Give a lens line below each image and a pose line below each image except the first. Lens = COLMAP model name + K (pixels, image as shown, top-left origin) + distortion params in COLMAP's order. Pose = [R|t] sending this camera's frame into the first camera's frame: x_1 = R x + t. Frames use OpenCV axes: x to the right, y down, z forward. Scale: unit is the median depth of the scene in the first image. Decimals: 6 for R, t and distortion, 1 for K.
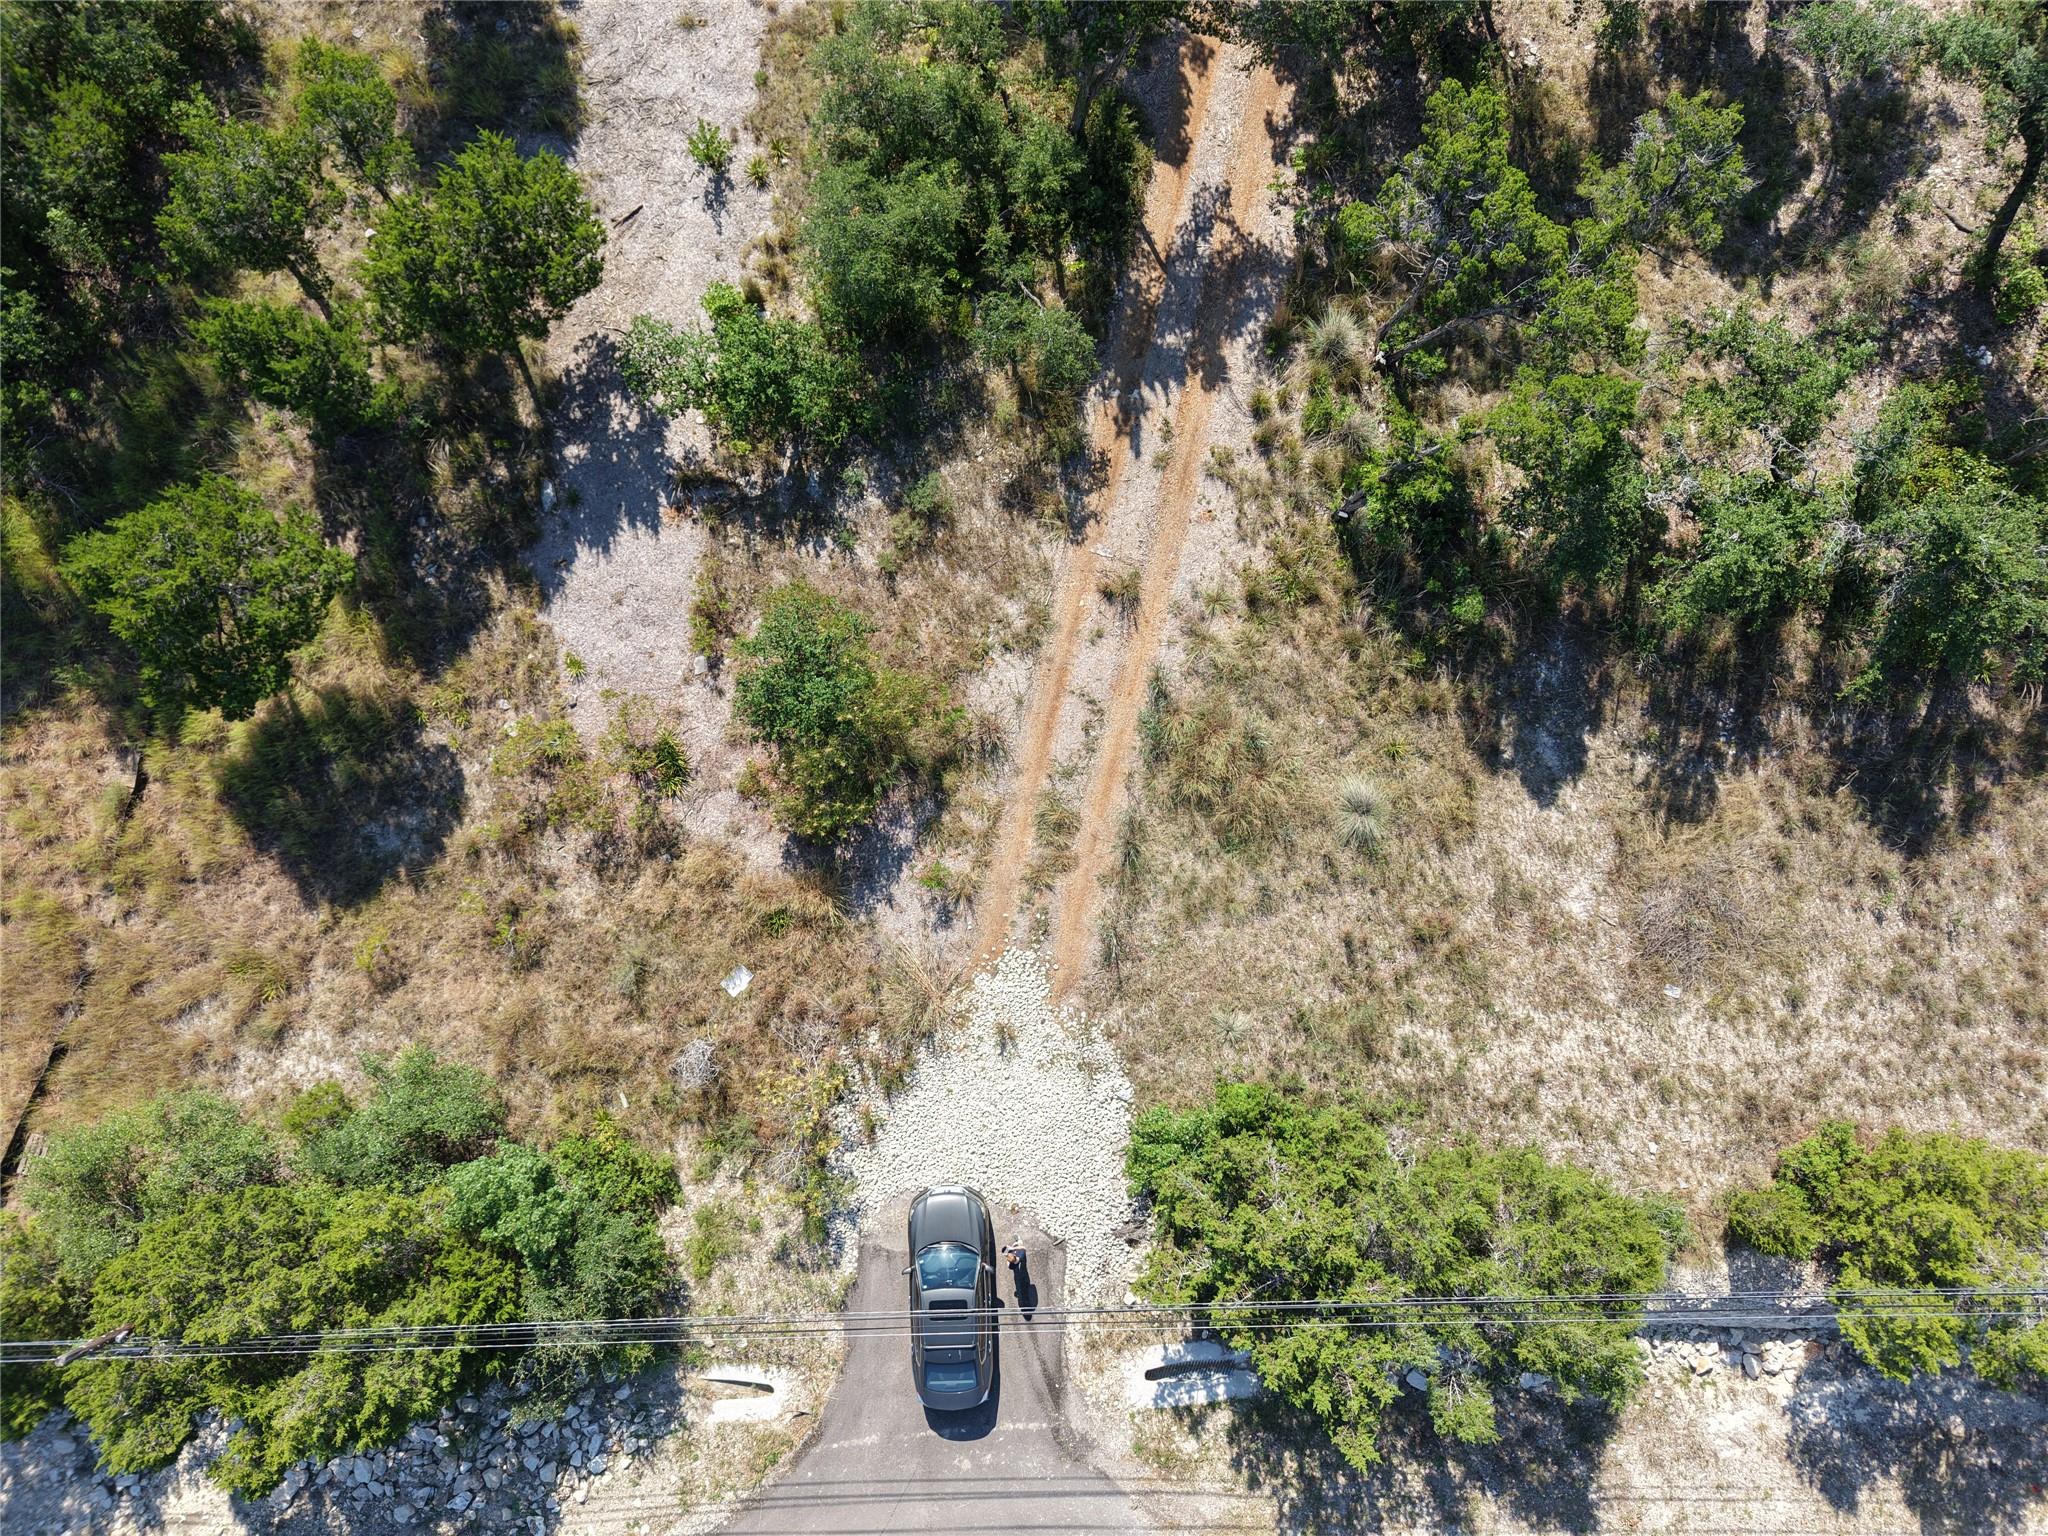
lens RADIAL K [[1373.1, 0, 1019.3], [0, 1373.1, 765.9], [0, 0, 1]] dist [0.015701, -0.013366]
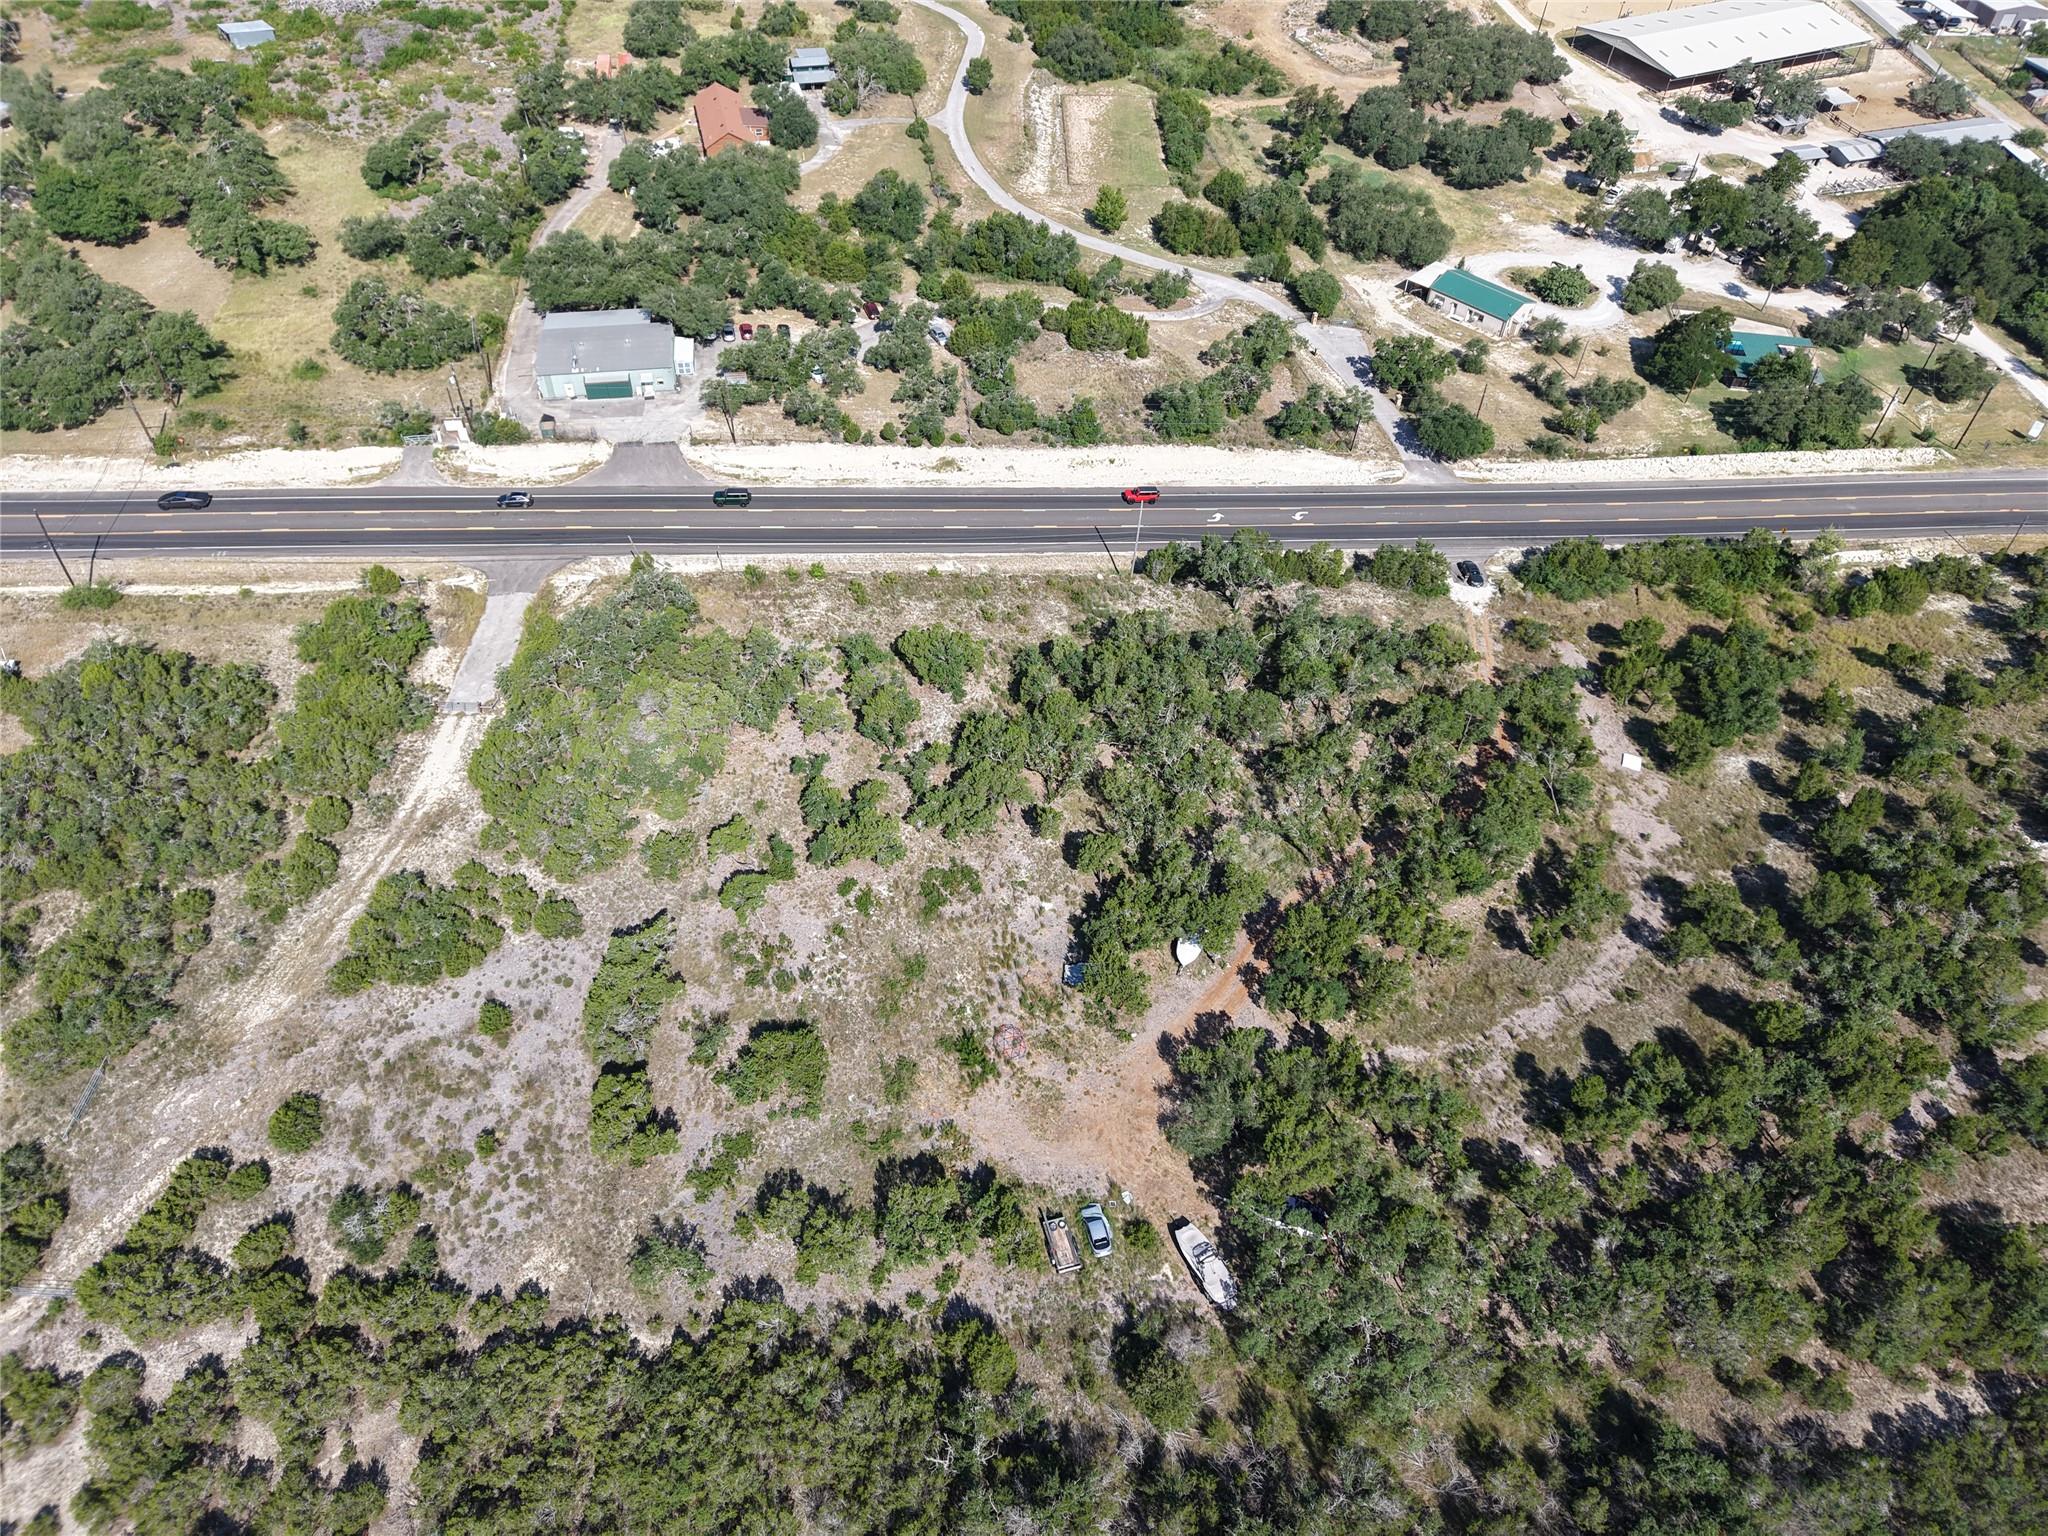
lens RADIAL K [[1373.1, 0, 1019.3], [0, 1373.1, 765.9], [0, 0, 1]] dist [0.015701, -0.013366]
pose [[-0.993592, 0.020729, -0.111107, 2.424122], [-0.098252, -0.644303, 0.758433, -4.199678], [-0.055864, 0.764489, 0.642211, -1.939008]]
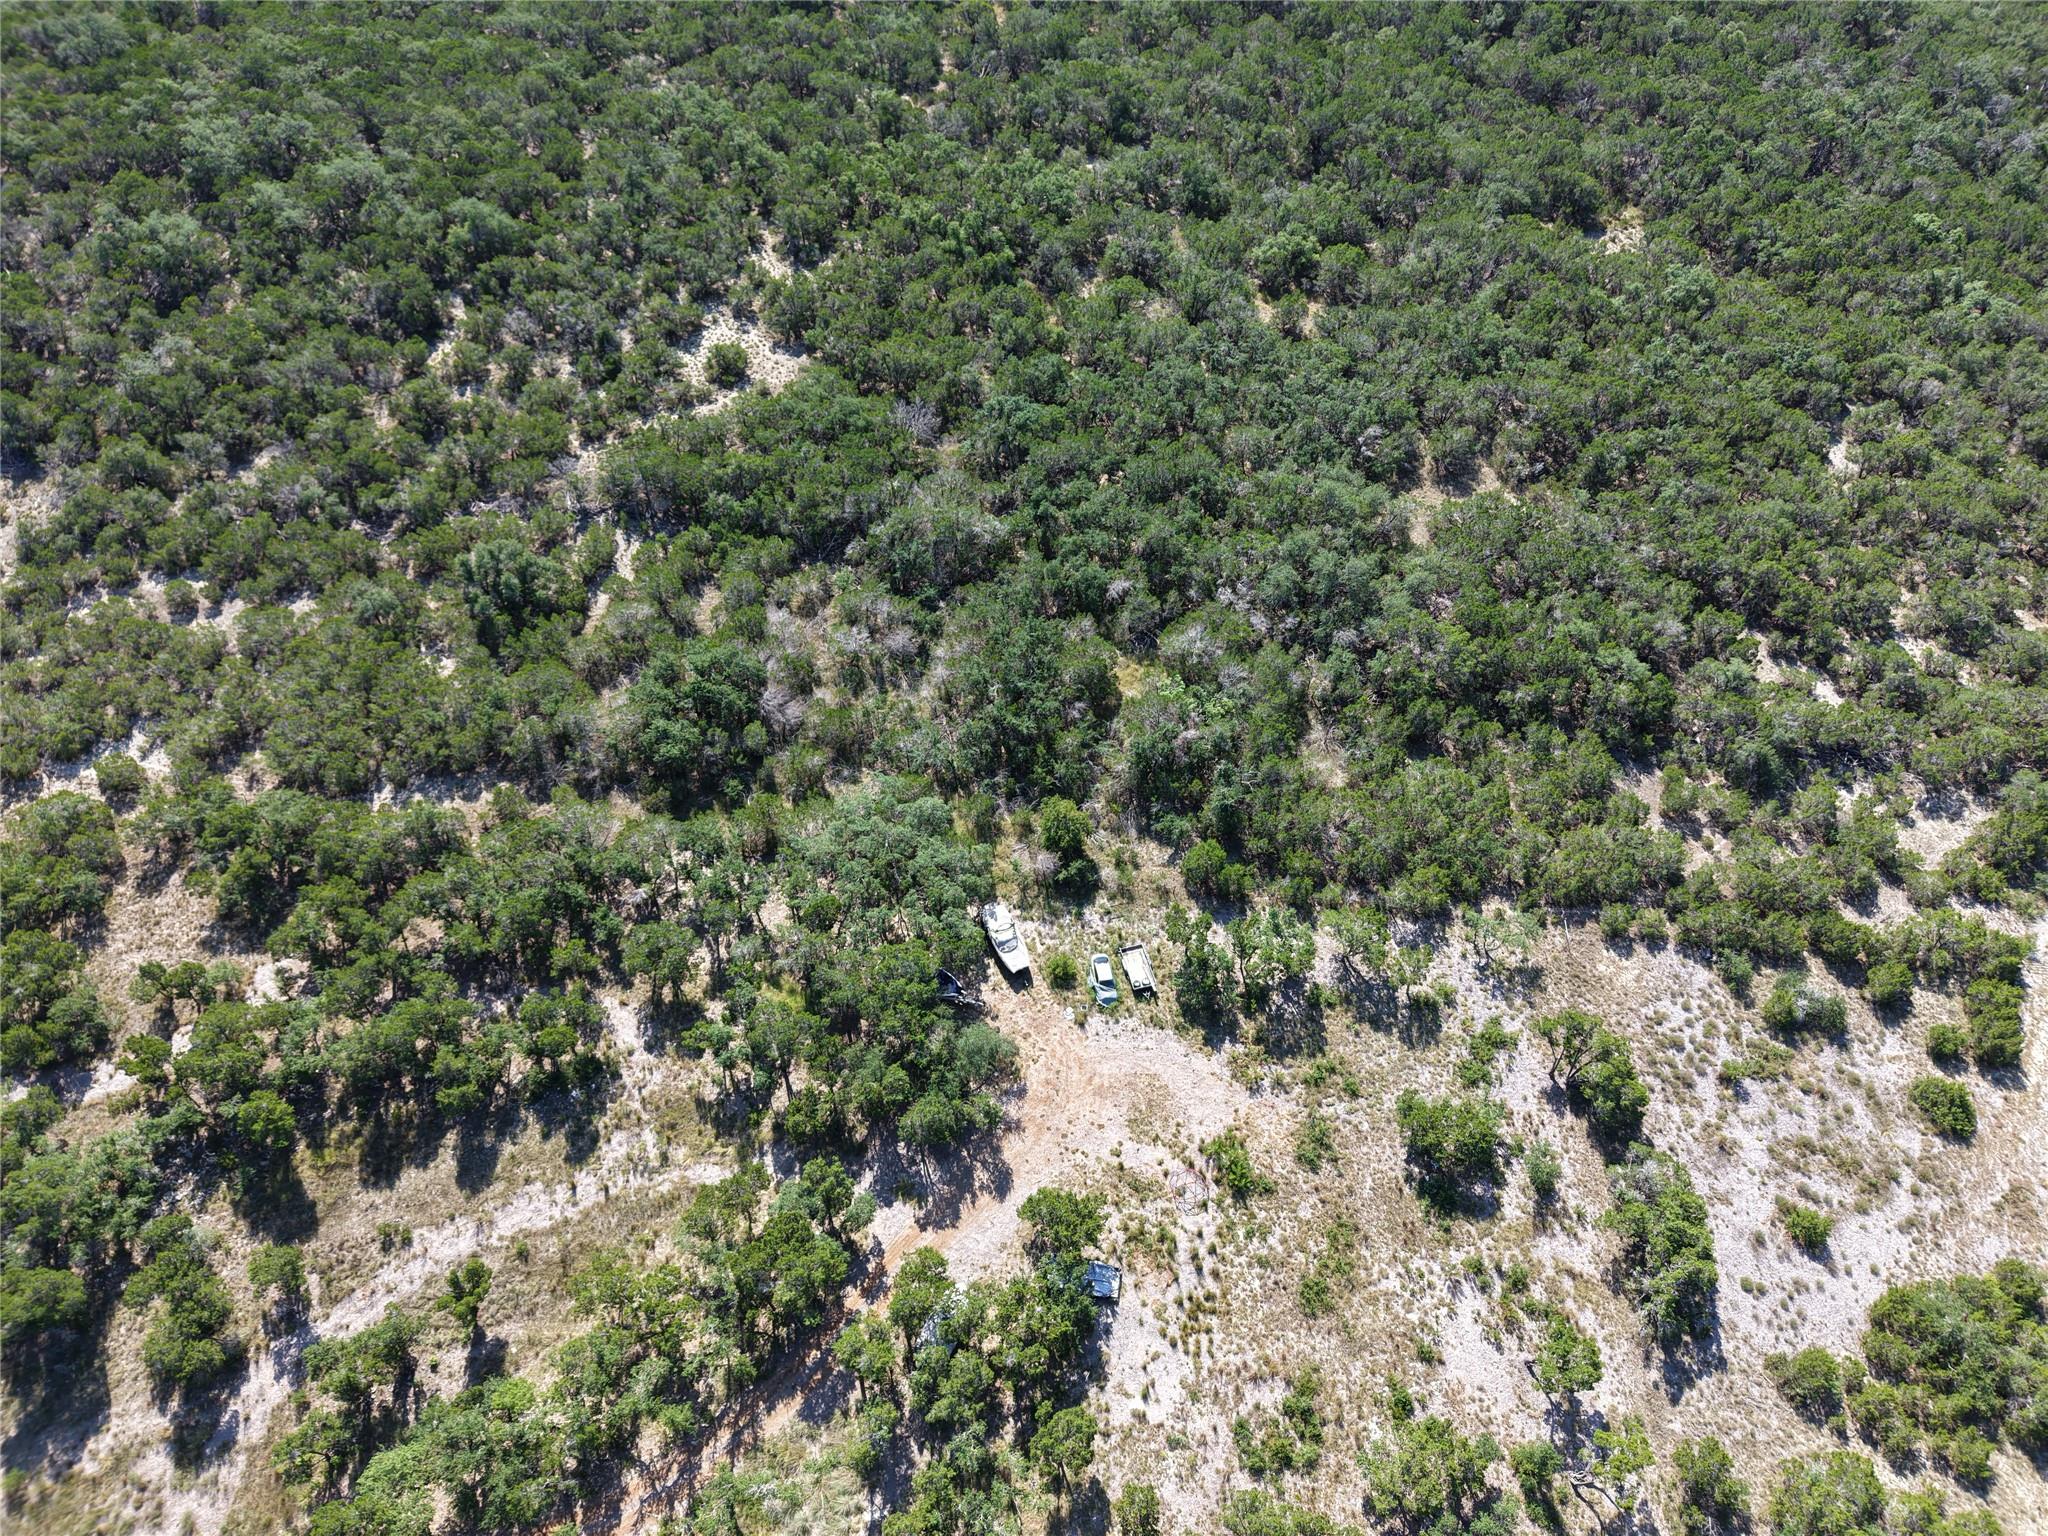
lens RADIAL K [[1373.1, 0, 1019.3], [0, 1373.1, 765.9], [0, 0, 1]] dist [0.015701, -0.013366]
pose [[0.999847, -0.017193, 0.003213, 1.639136], [0.016324, 0.851295, -0.524434, -0.916305], [0.006281, 0.524406, 0.851445, -2.179239]]
